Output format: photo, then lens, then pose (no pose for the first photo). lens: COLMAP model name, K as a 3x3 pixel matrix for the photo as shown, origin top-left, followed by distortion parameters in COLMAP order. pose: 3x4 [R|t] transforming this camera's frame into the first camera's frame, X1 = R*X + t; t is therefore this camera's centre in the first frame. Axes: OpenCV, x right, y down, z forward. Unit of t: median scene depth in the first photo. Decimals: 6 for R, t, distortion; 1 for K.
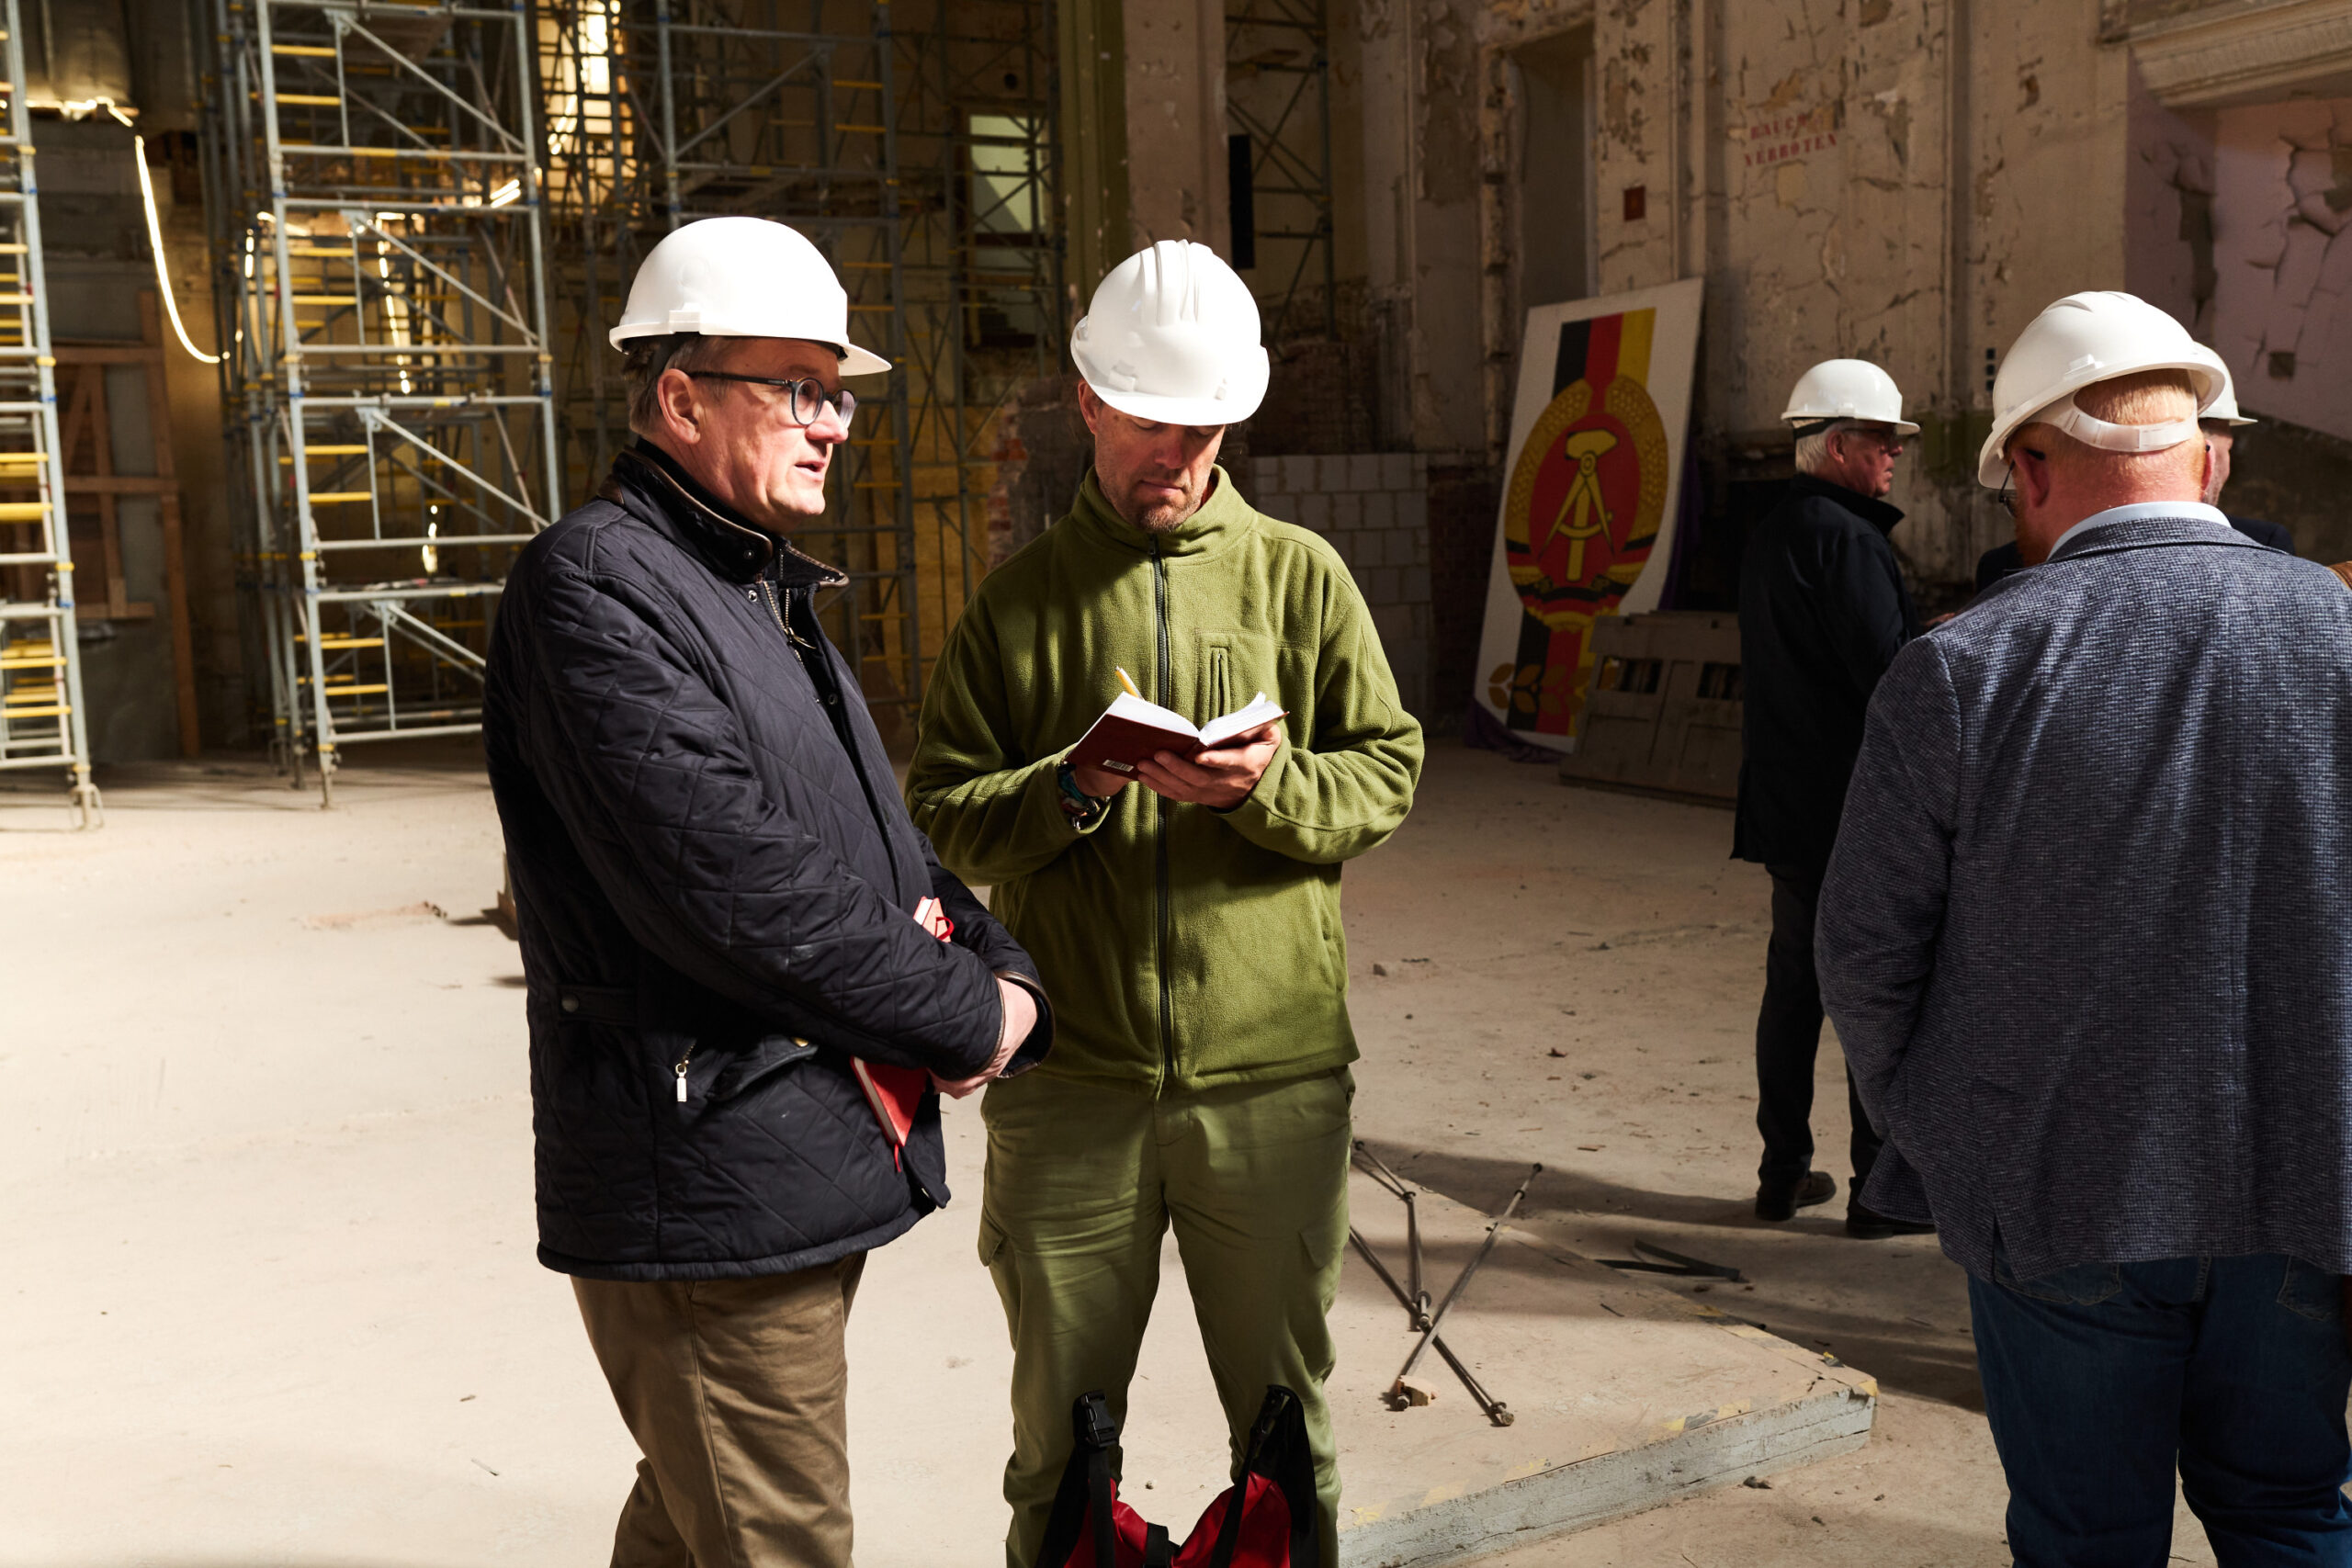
lens RADIAL K [[2254.7, 0, 1176.0], [0, 2254.7, 784.0], [0, 0, 1]] dist [0.002015, 0.005268]
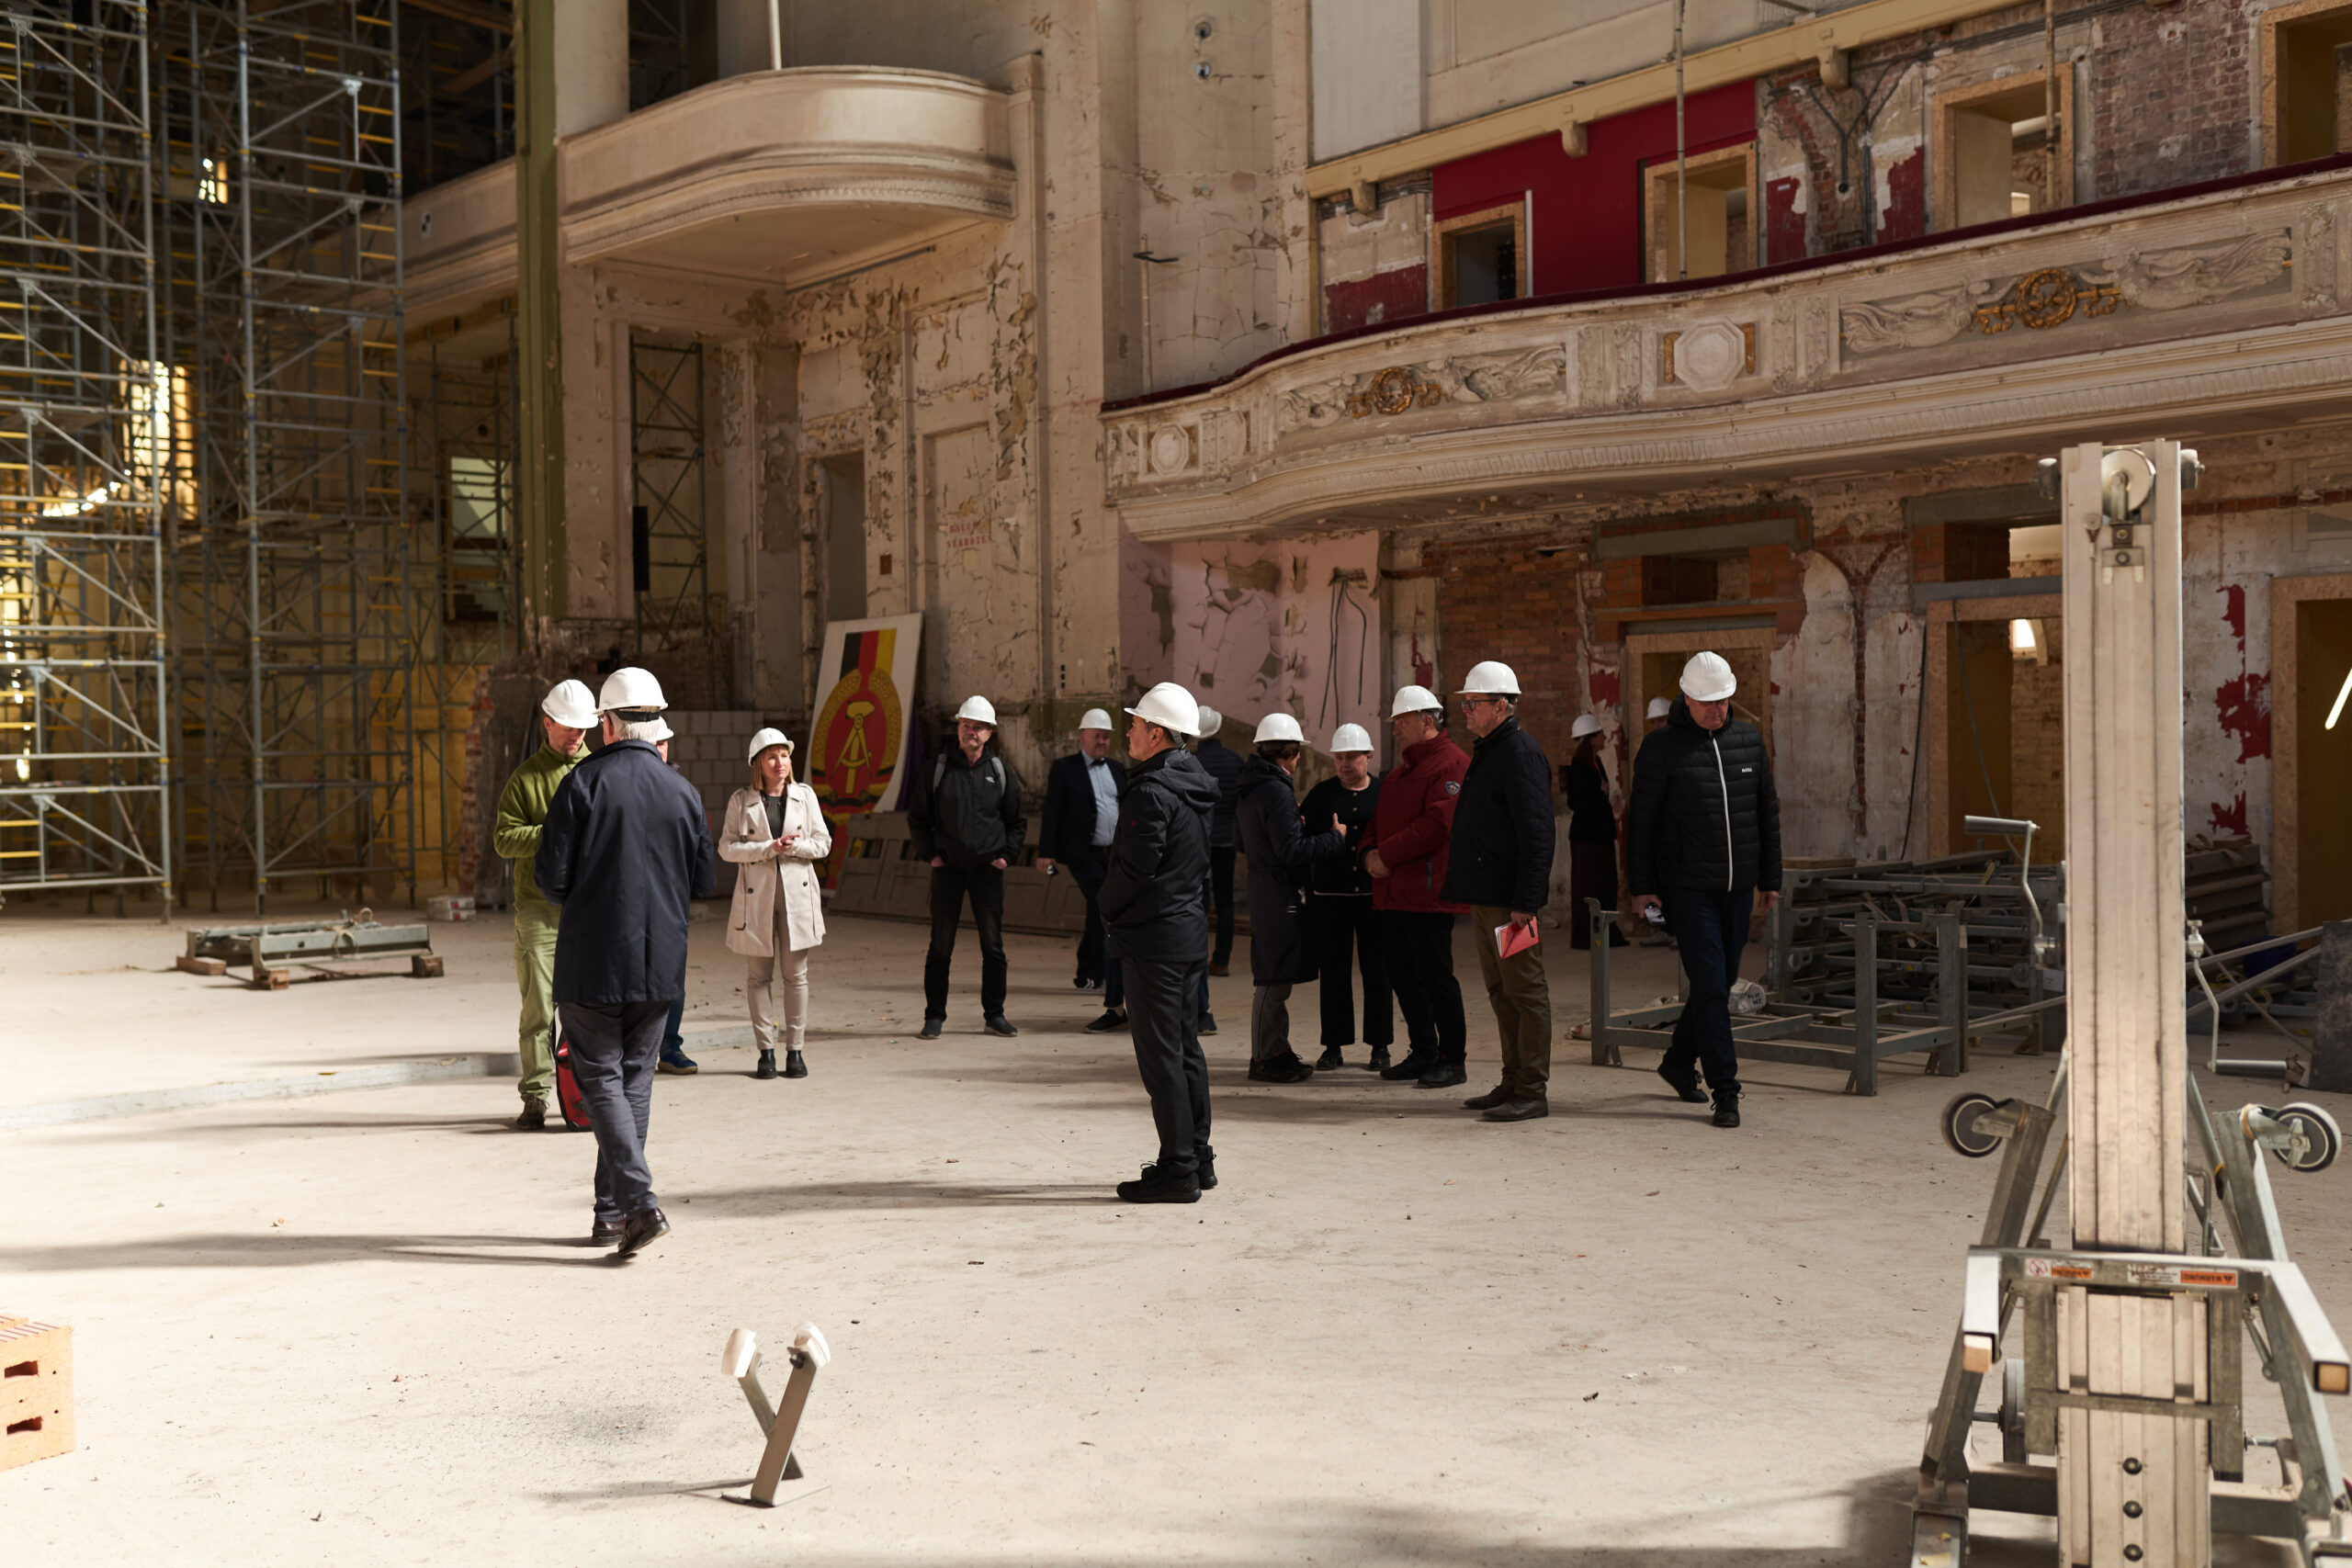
lens RADIAL K [[2254.7, 0, 1176.0], [0, 2254.7, 784.0], [0, 0, 1]] dist [0.002015, 0.005268]
pose [[0.971809, 0.015787, 0.235240, 0.025169], [0.008411, 0.994799, -0.101507, 0.066777], [-0.235619, 0.100624, 0.966622, -0.597721]]
